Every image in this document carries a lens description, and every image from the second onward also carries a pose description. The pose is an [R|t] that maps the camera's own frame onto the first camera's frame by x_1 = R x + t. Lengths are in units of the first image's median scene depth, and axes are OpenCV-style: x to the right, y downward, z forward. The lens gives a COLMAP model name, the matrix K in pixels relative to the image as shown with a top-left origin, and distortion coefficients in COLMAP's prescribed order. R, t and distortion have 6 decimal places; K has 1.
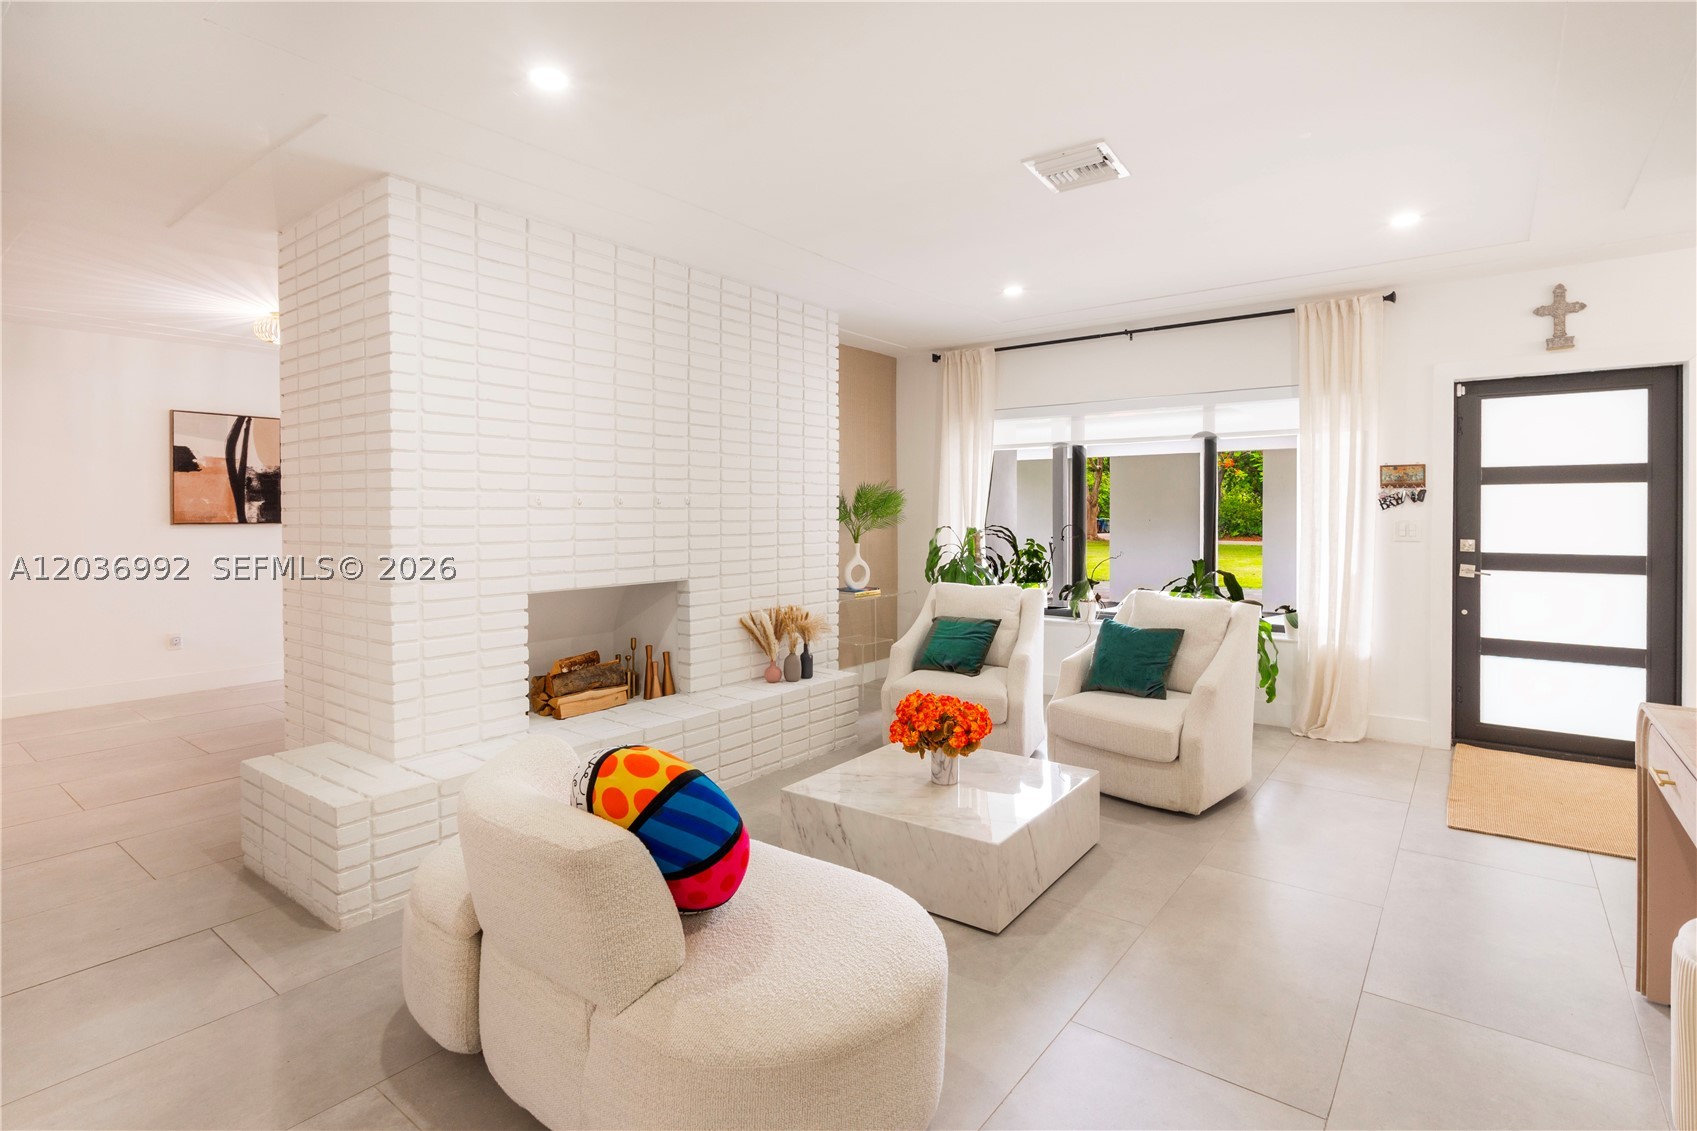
lens RADIAL K [[833.9, 0, 847.3], [0, 833.9, 513.3], [0, 0, 1]] dist [-0.000806, 0.000446]
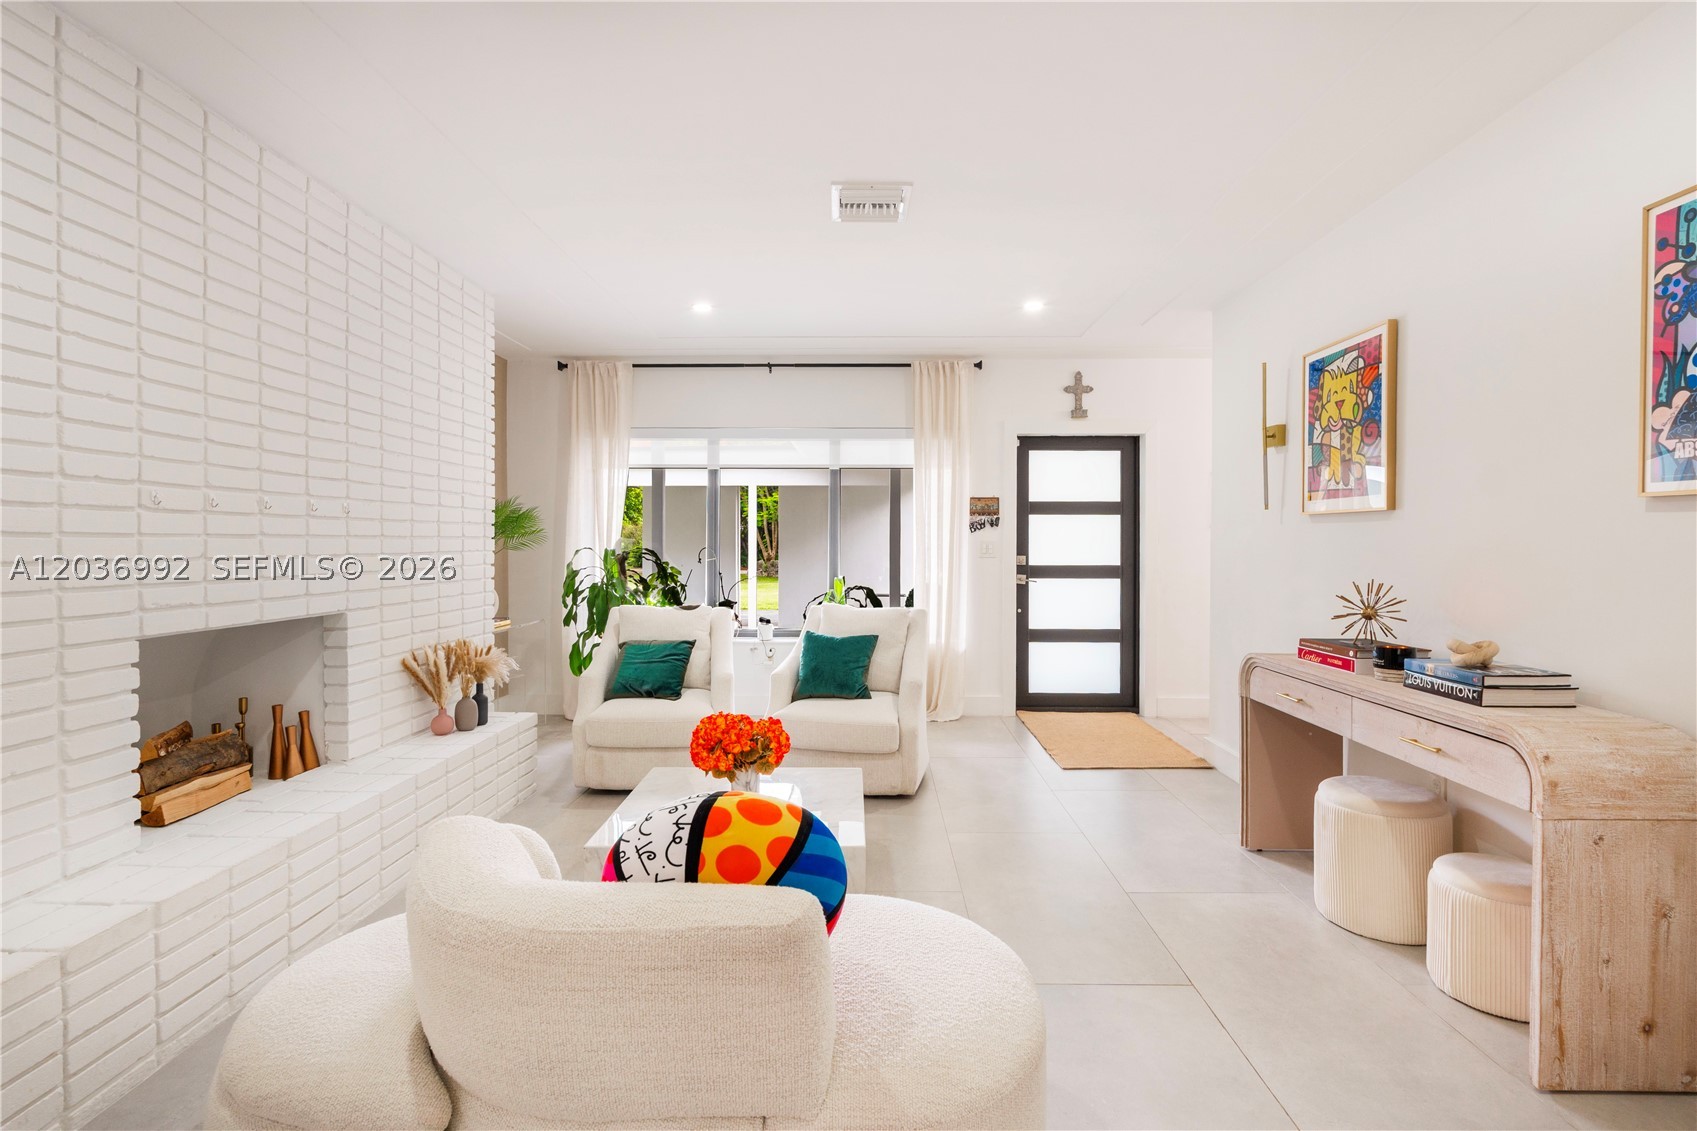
lens RADIAL K [[818.8, 0, 850.2], [0, 818.8, 543.5], [0, 0, 1]] dist [-0.000450, 0.001340]
pose [[0.803678, 0.003844, 0.595053, -0.253062], [-0.002428, 0.999992, -0.003180, 0.017334], [-0.595060, 0.001111, 0.803681, 0.119892]]
